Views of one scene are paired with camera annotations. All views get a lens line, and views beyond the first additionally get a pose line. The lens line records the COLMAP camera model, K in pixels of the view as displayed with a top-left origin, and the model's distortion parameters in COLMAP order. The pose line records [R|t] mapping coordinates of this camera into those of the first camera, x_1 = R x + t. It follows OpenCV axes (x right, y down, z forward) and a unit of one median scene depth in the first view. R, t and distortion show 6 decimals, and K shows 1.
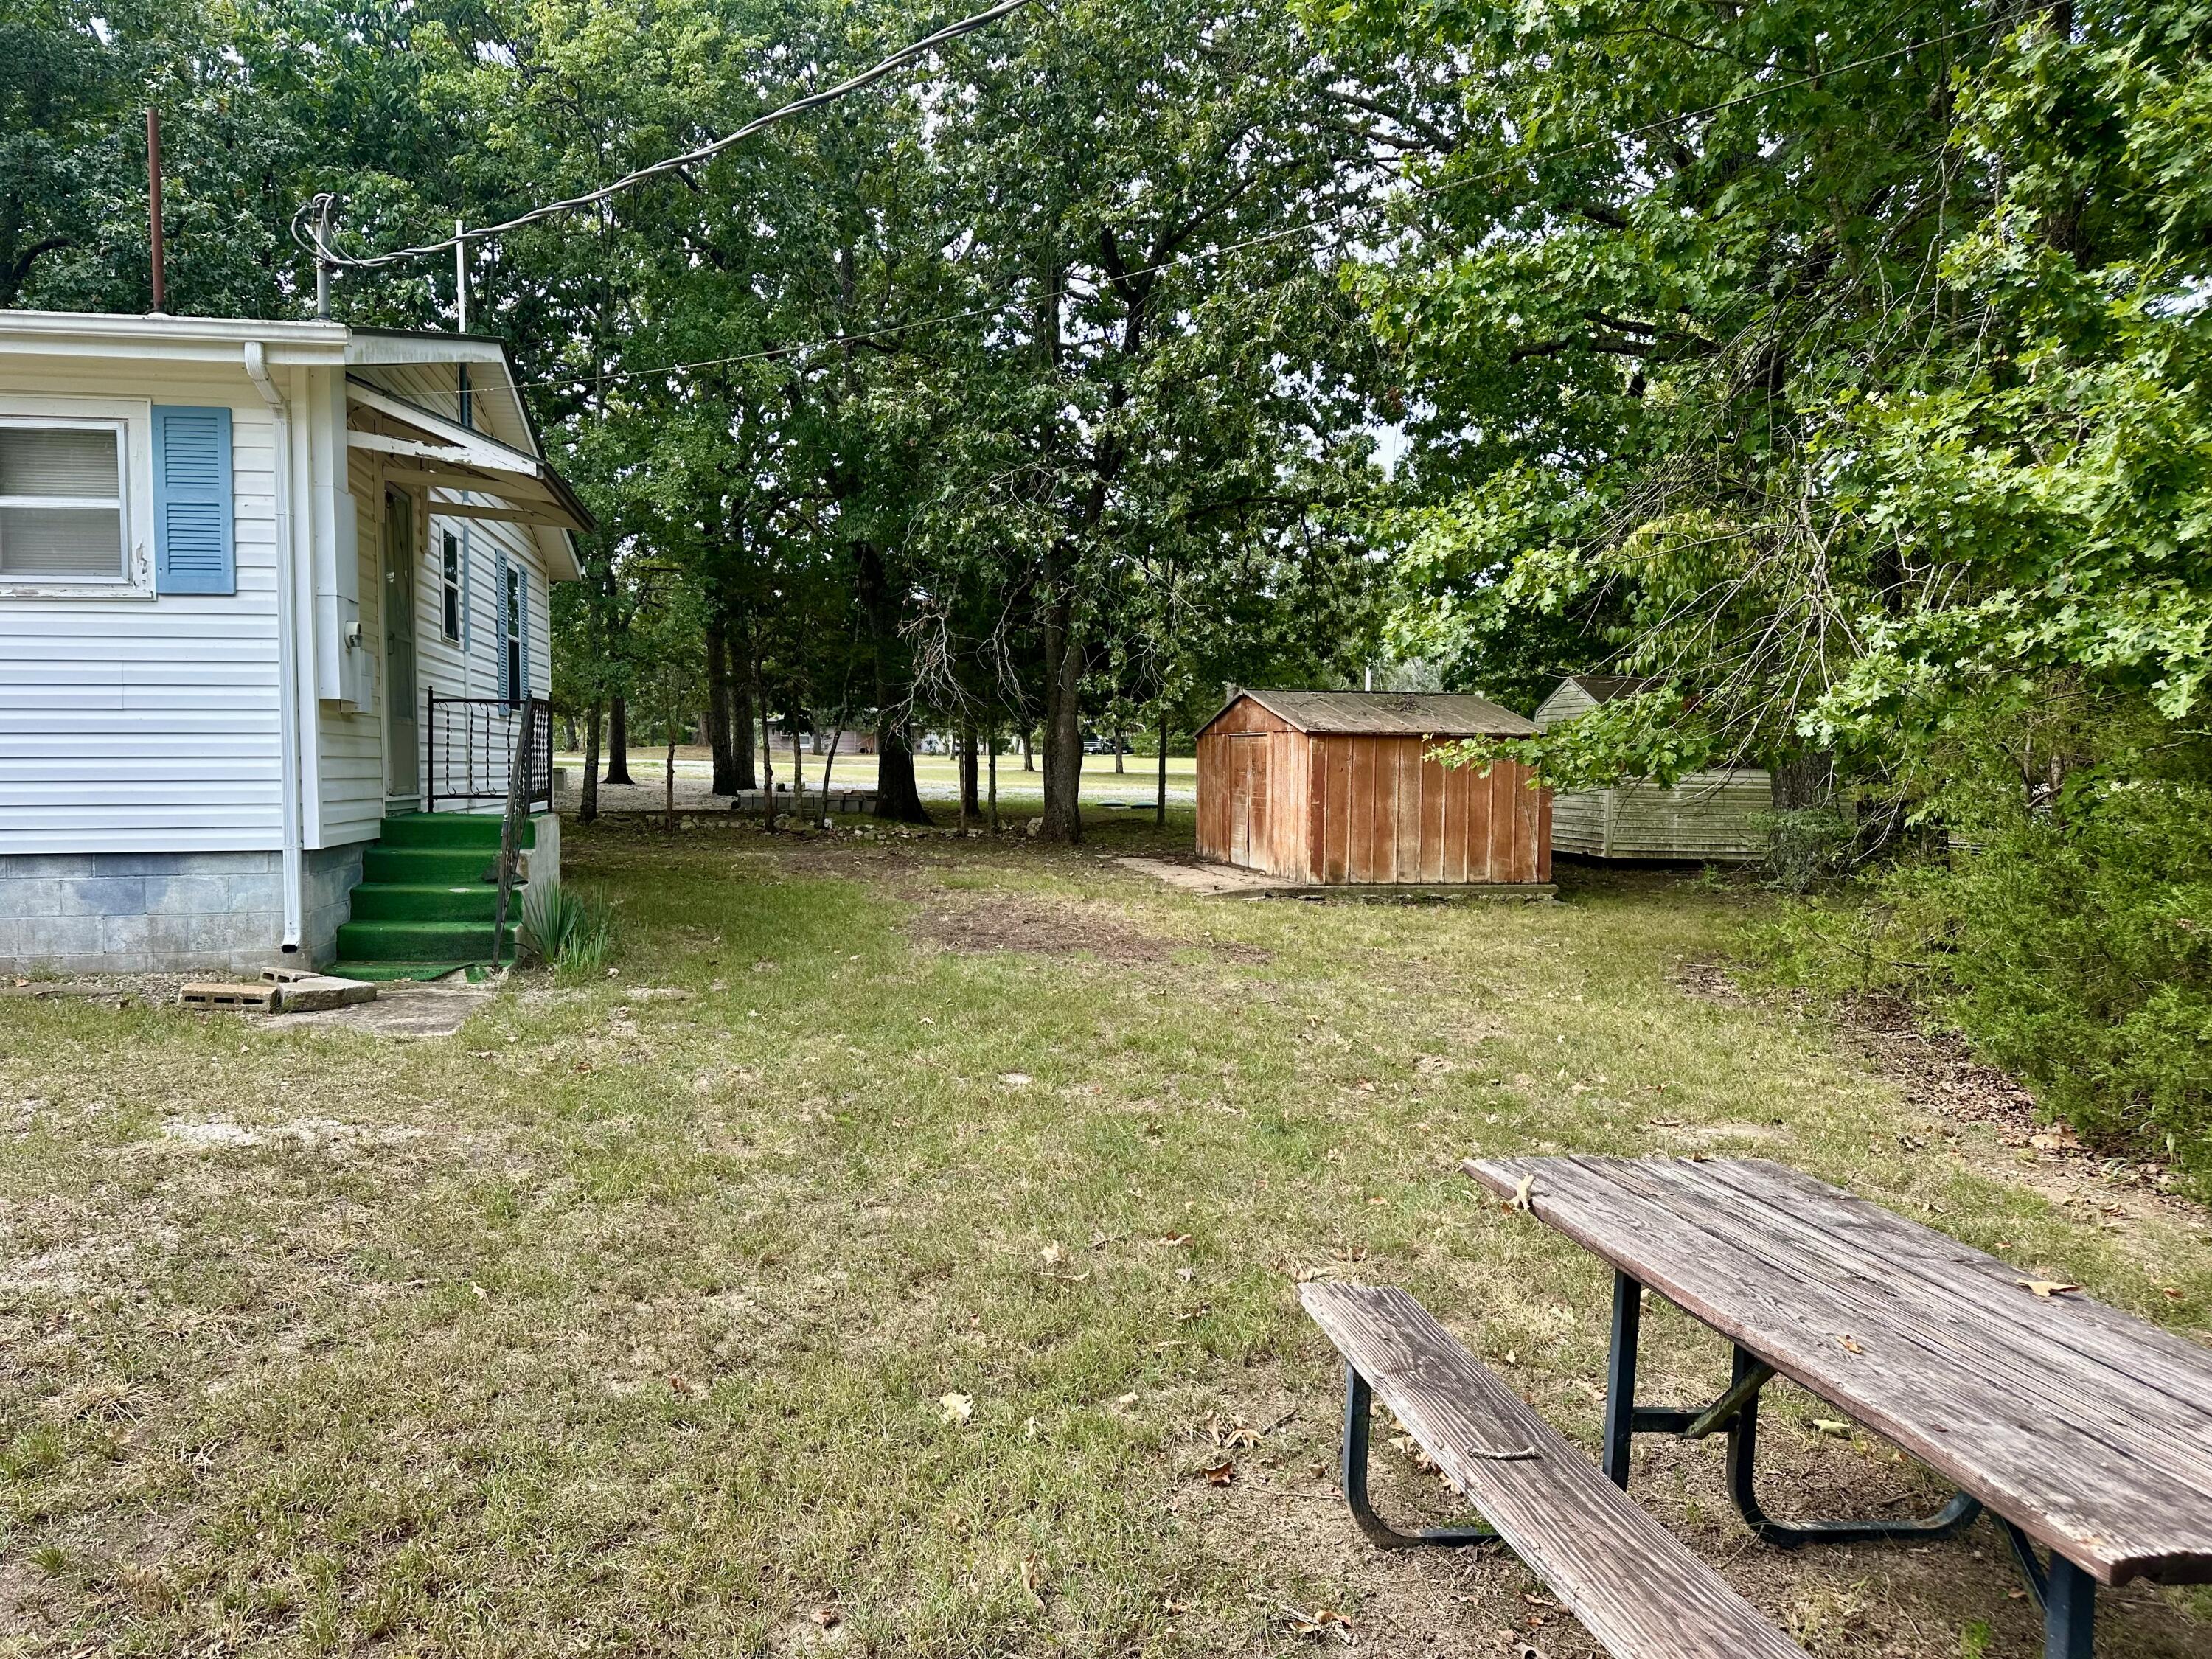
lens RADIAL K [[1560.8, 0, 1089.3], [0, 1560.8, 817.0], [0, 0, 1]] dist [0.157892, -0.275799]
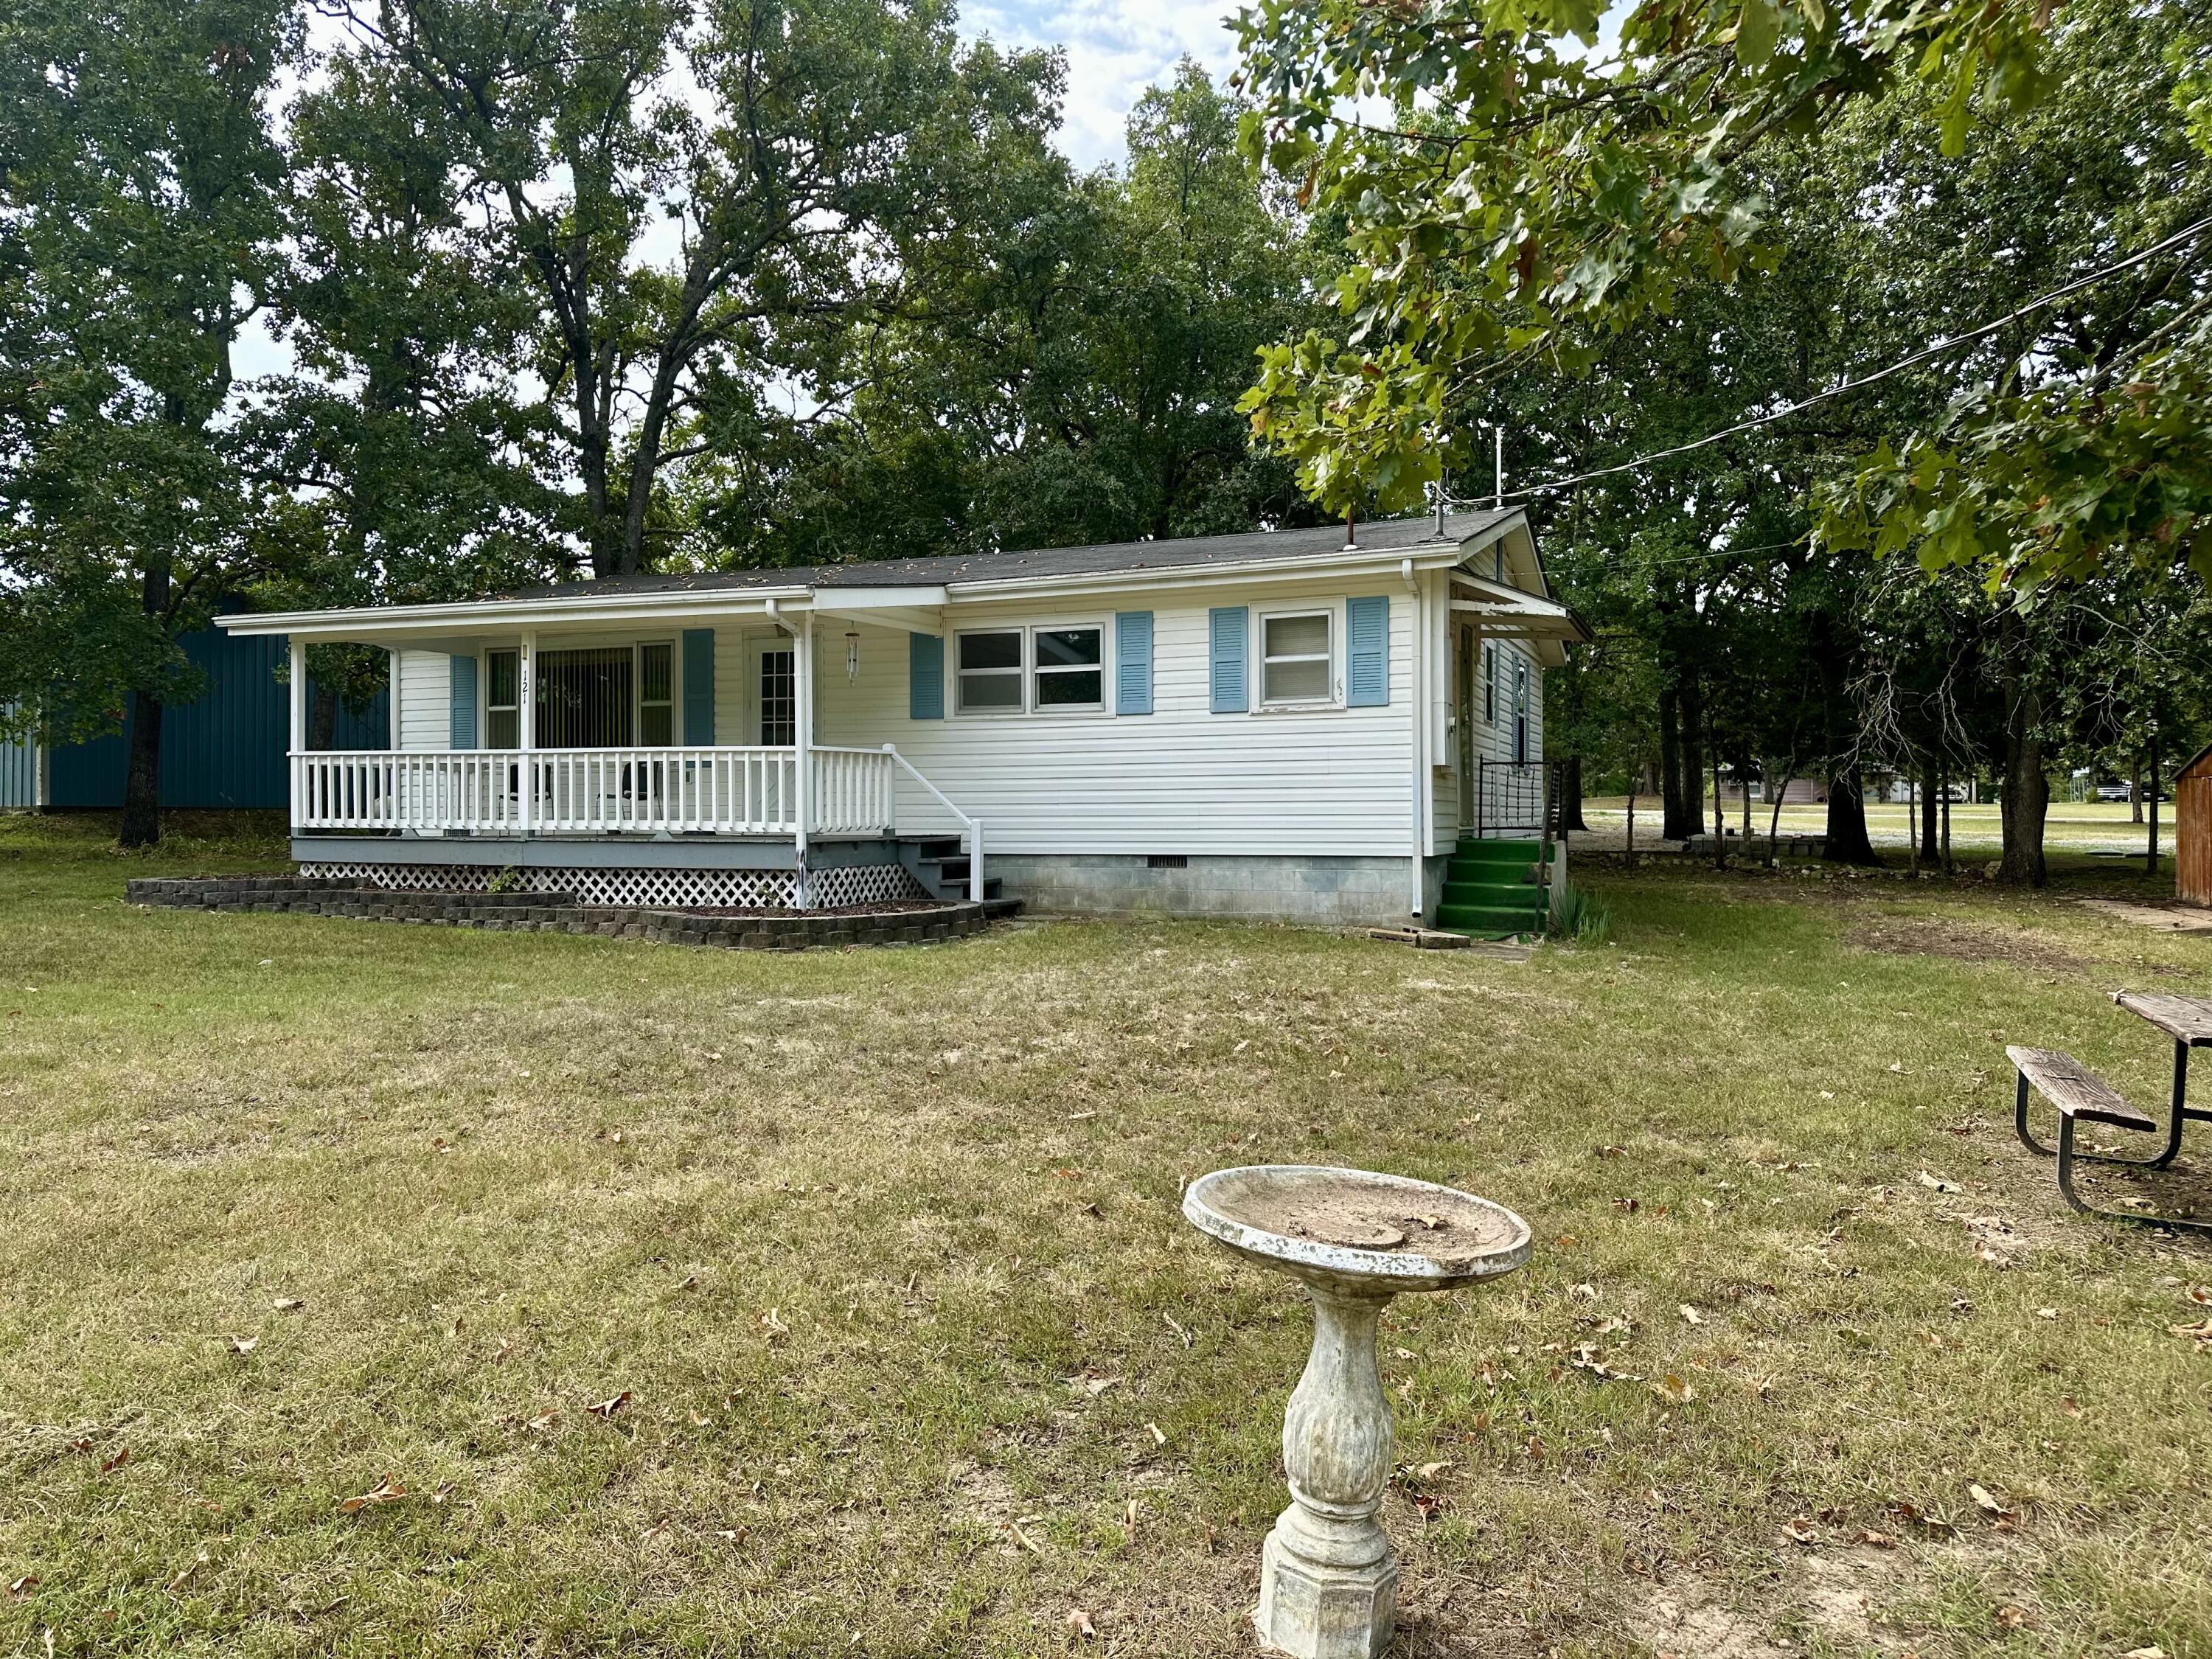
lens RADIAL K [[1560.8, 0, 1089.3], [0, 1560.8, 817.0], [0, 0, 1]] dist [0.157892, -0.275799]
pose [[0.838645, 0.000299, -0.544678, 0.072636], [-0.018459, 0.999441, -0.027872, 0.021669], [0.544365, 0.033429, 0.838182, -0.385145]]
